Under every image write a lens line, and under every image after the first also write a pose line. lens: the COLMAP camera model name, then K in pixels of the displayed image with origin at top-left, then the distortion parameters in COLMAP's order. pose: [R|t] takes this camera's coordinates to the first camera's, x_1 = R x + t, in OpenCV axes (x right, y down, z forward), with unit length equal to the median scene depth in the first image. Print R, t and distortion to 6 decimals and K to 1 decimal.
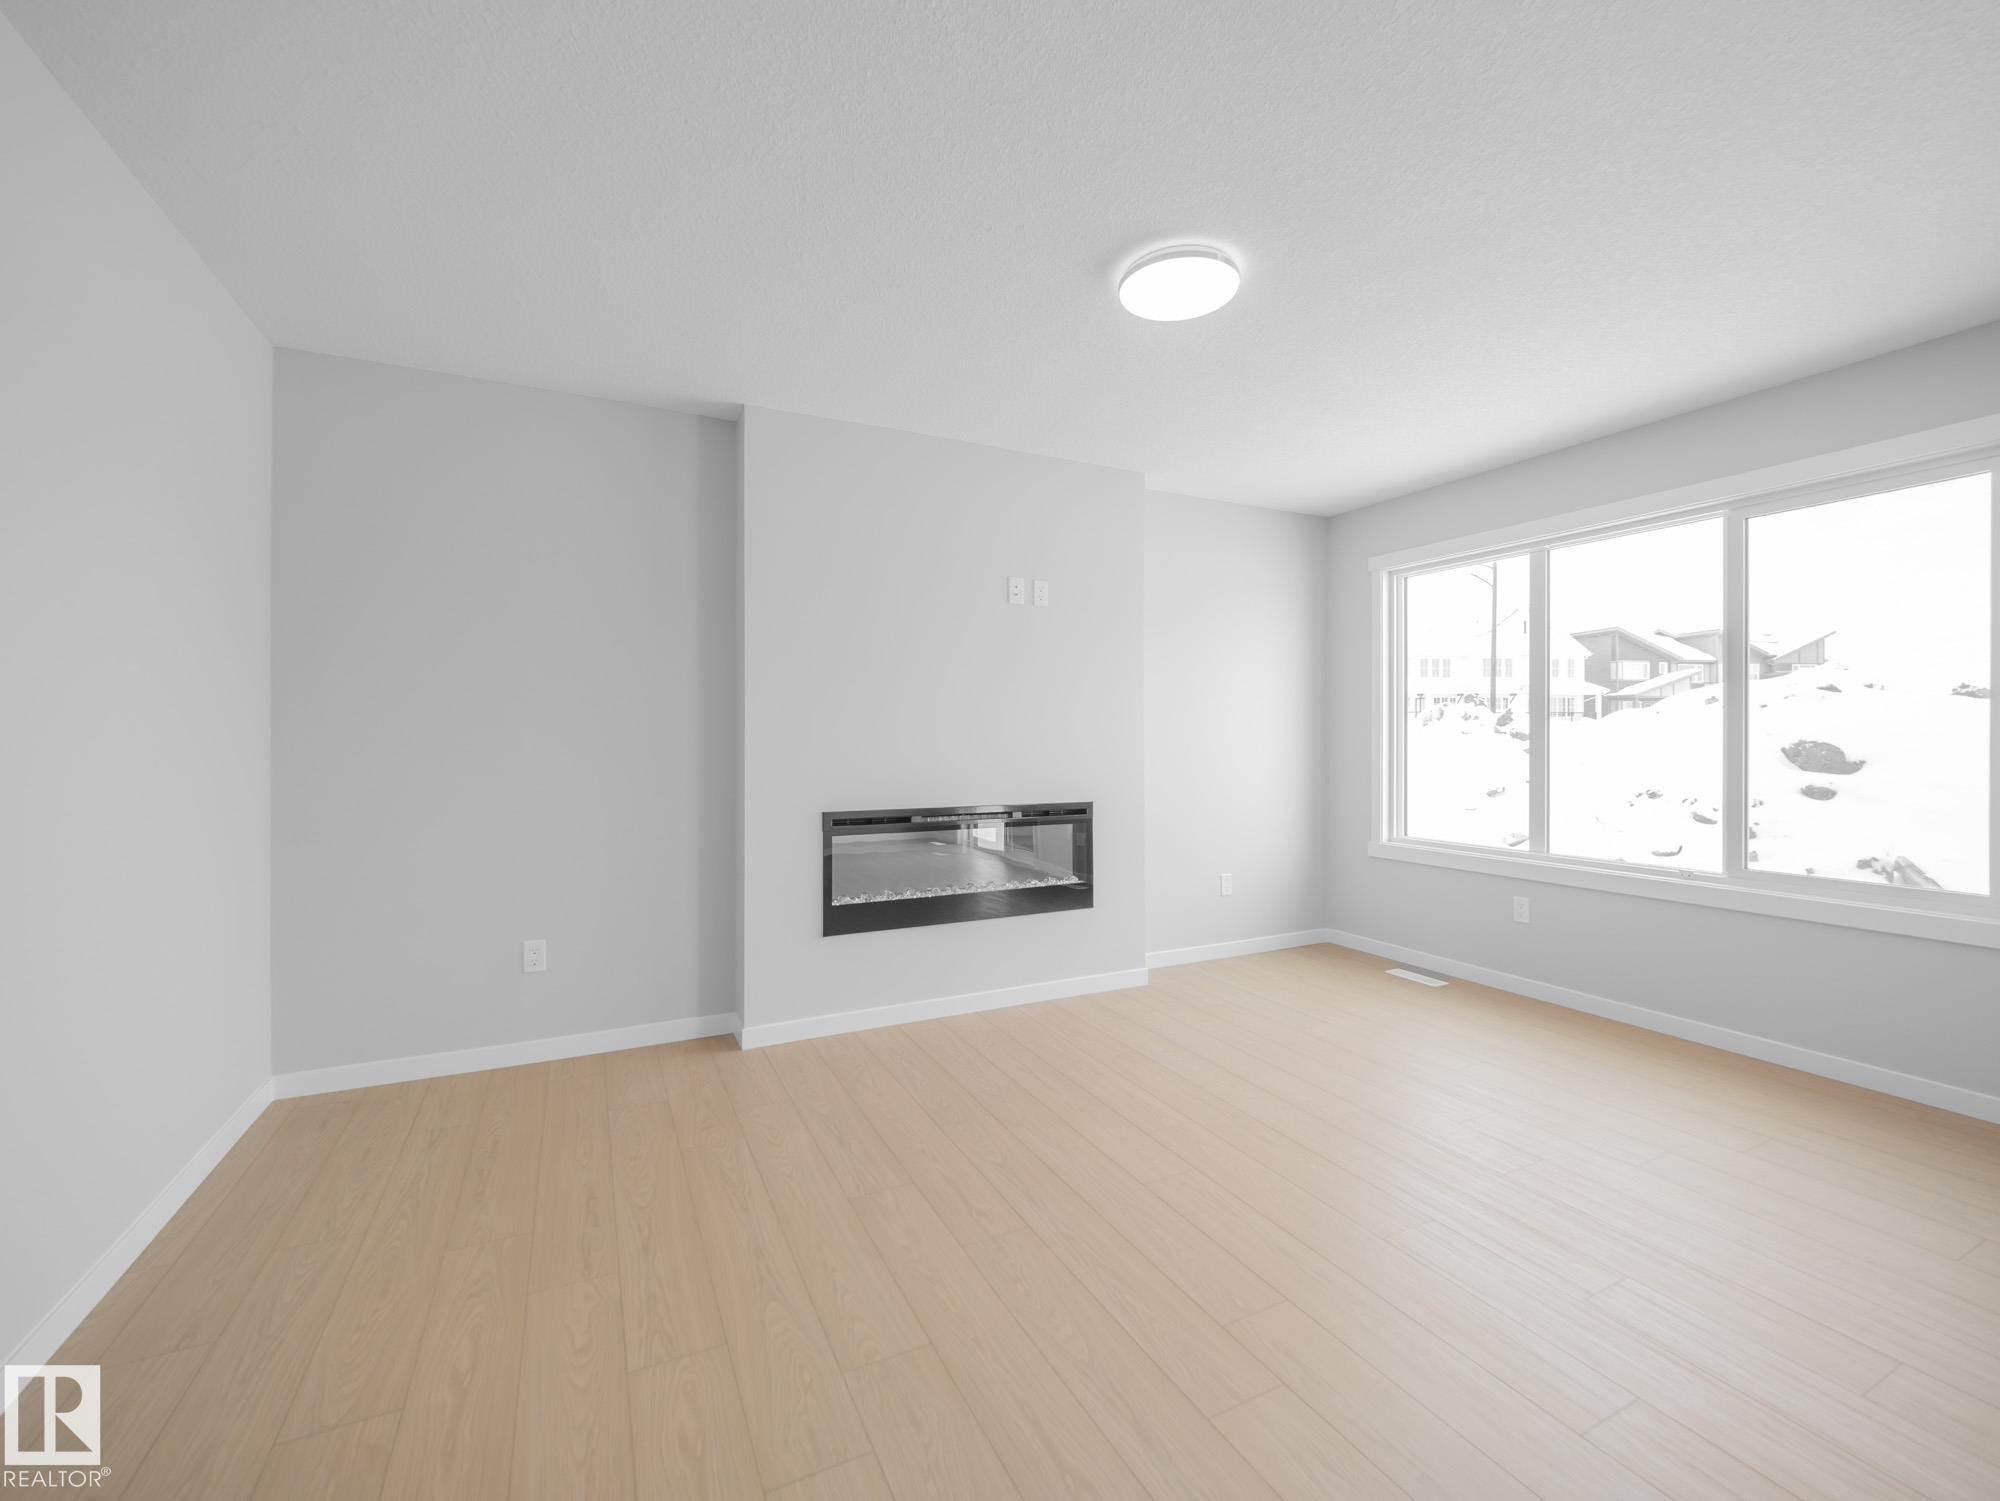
lens RADIAL K [[829.5, 0, 998.1], [0, 829.5, 739.4], [0, 0, 1]] dist [-0.008920, 0.000025]
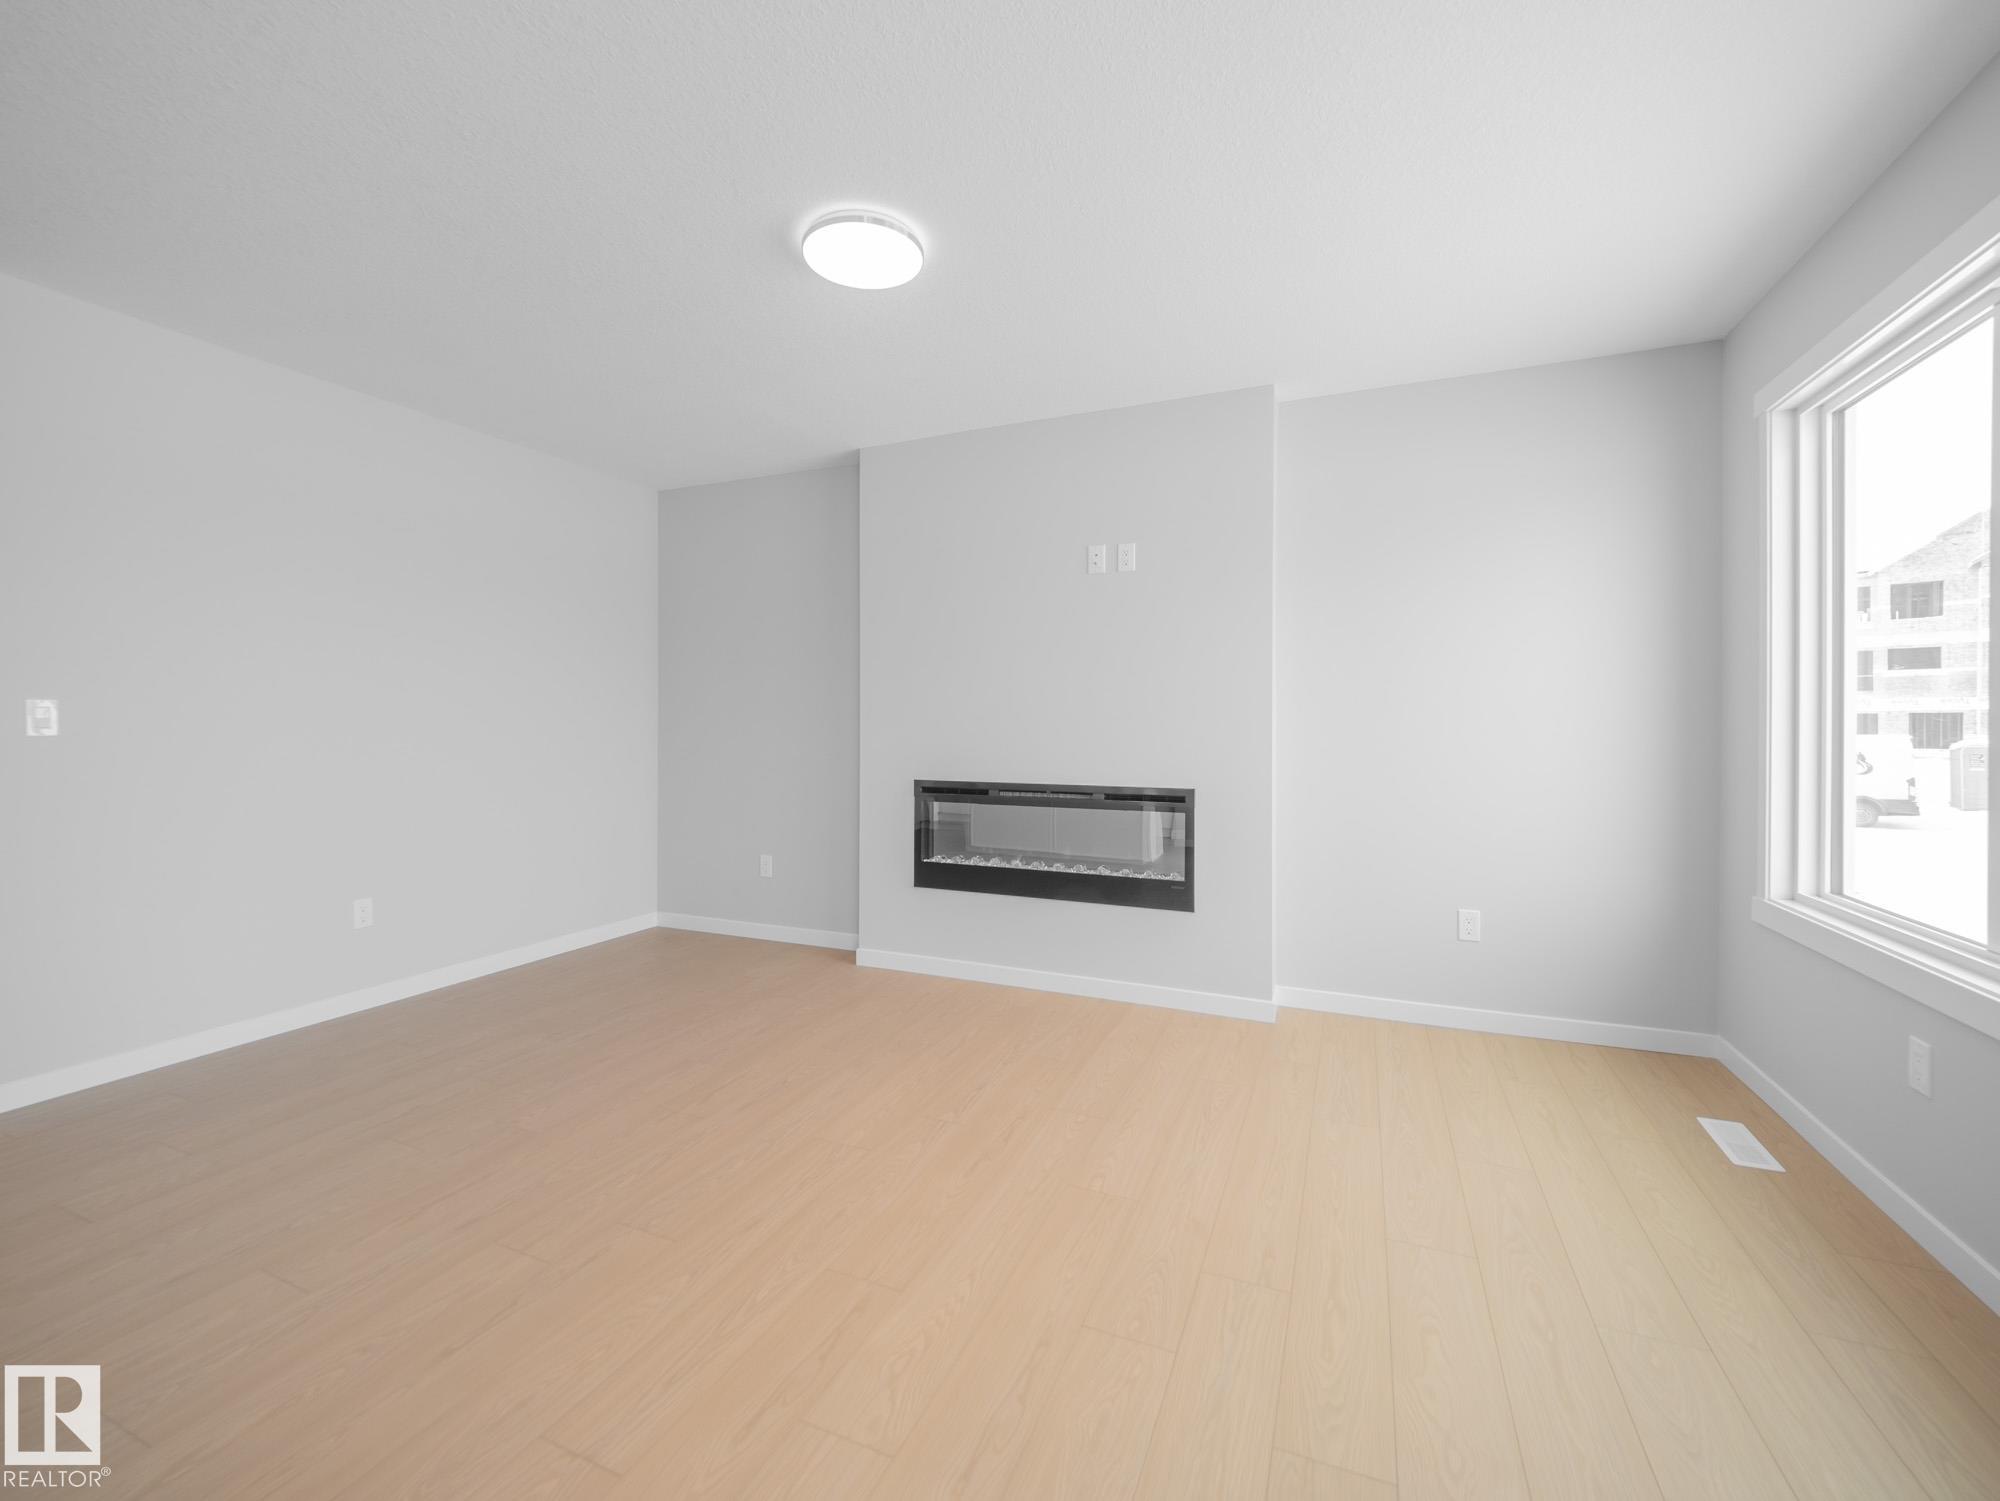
lens RADIAL K [[829.5, 0, 1006.7], [0, 829.5, 732.8], [0, 0, 1]] dist [-0.008920, 0.000025]
pose [[0.642890, 0.005325, -0.765940, 0.651936], [-0.003547, 0.999986, 0.003975, 0.014245], [0.765950, 0.000161, 0.642900, 0.300283]]
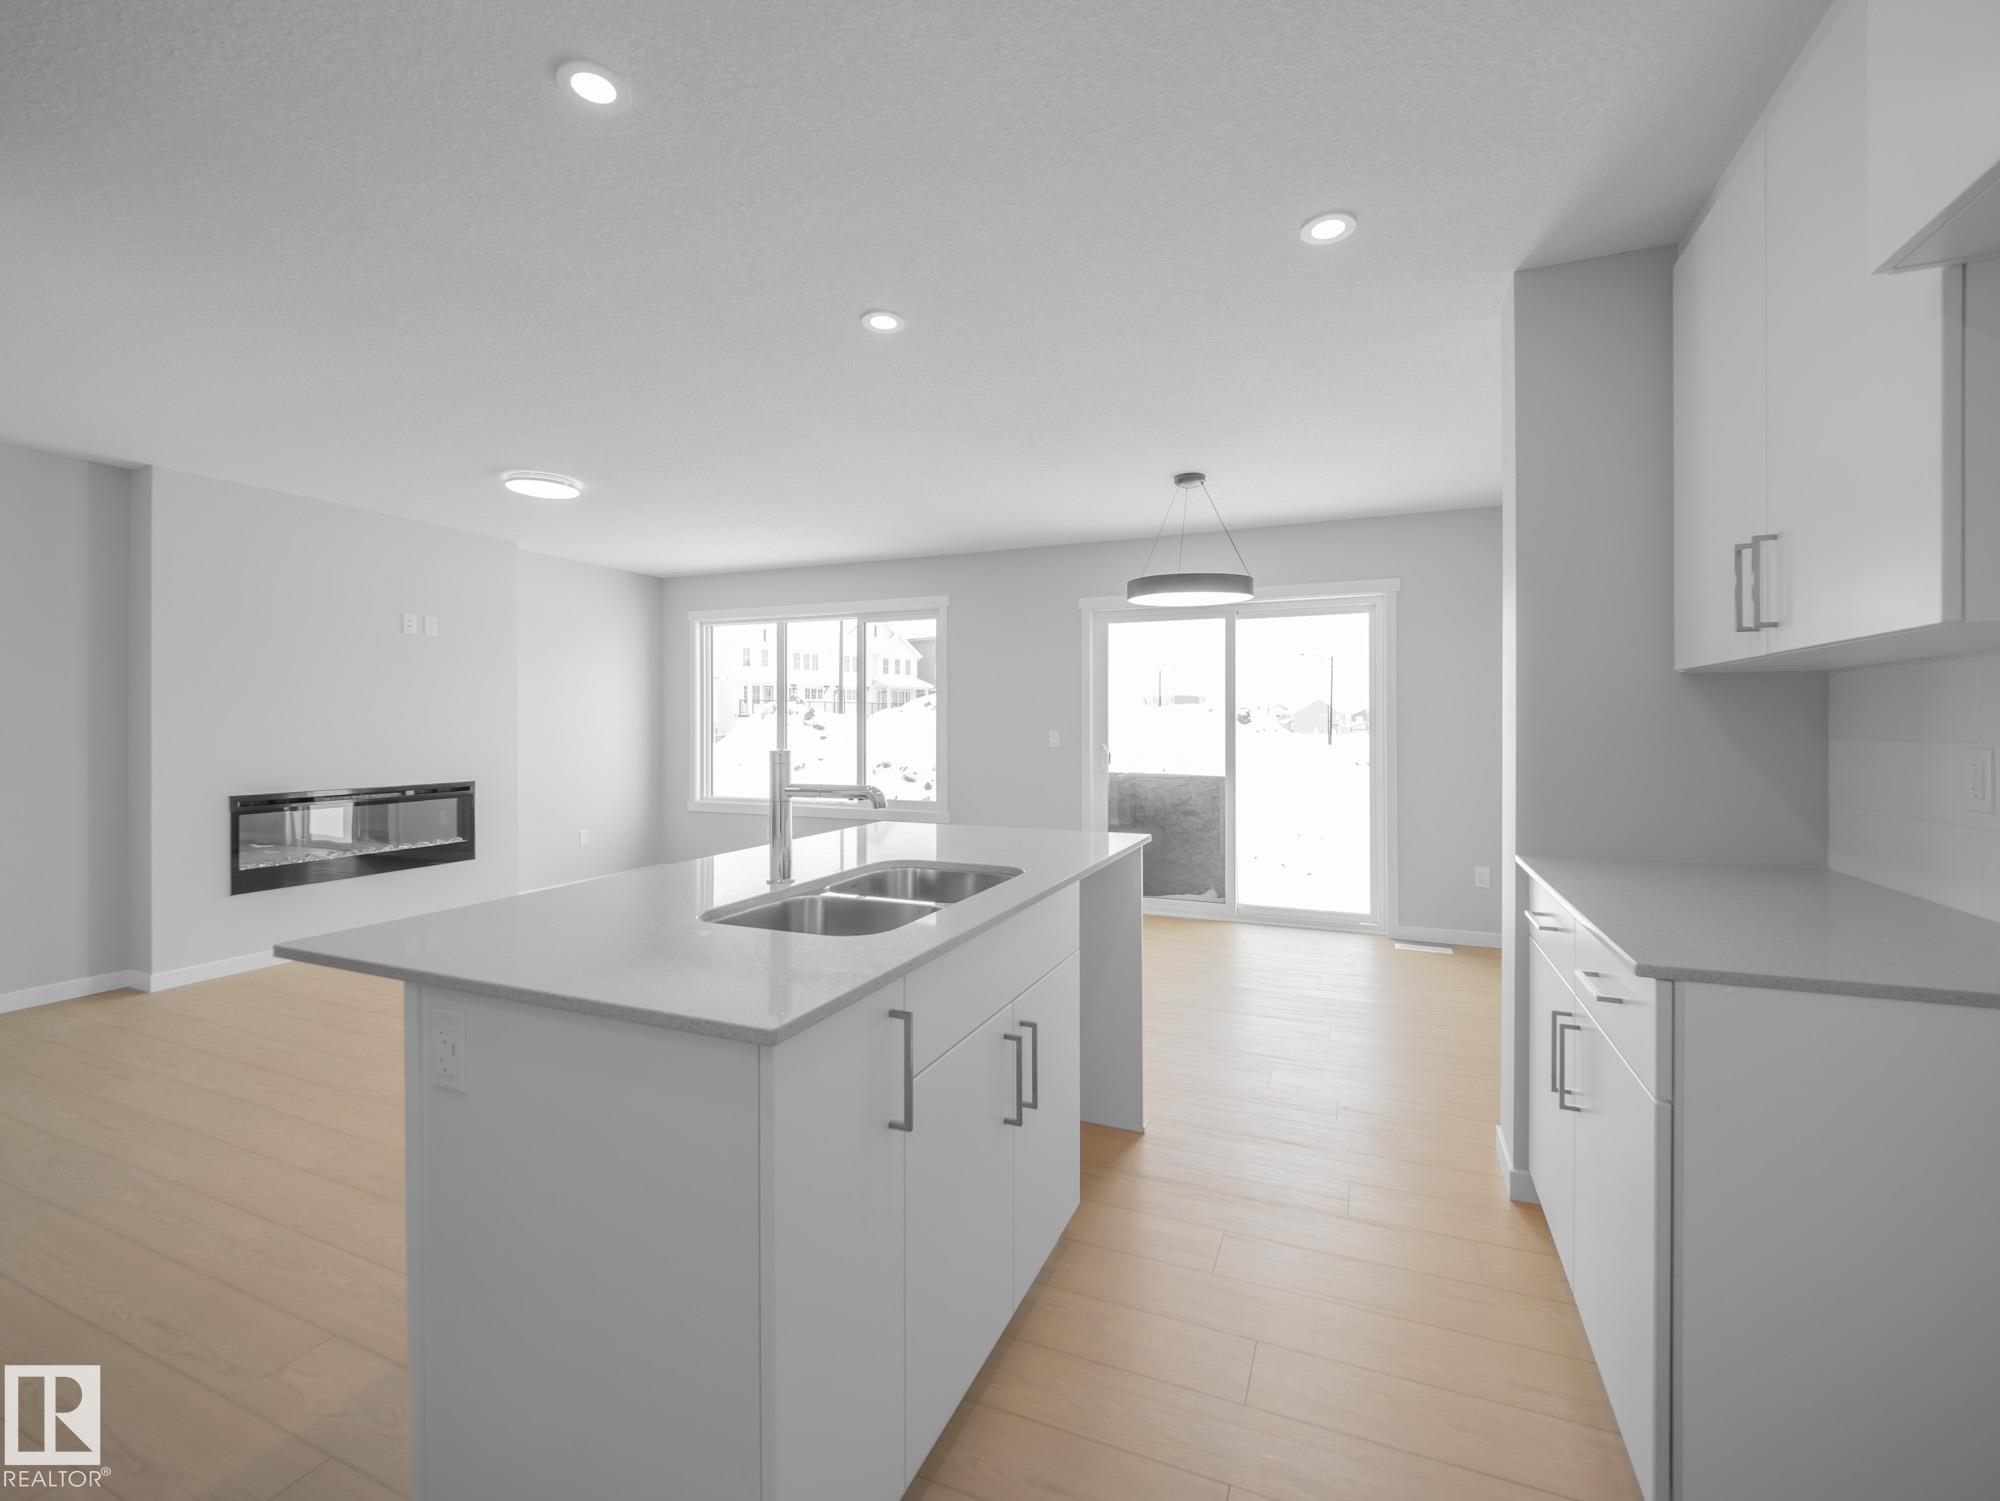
lens RADIAL K [[829.5, 0, 1001.8], [0, 829.5, 731.7], [0, 0, 1]] dist [-0.008920, 0.000025]
pose [[0.757035, -0.004724, 0.653358, -0.119221], [-0.000538, 0.999969, 0.007854, -0.016365], [-0.653375, -0.006297, 0.757009, -0.597421]]
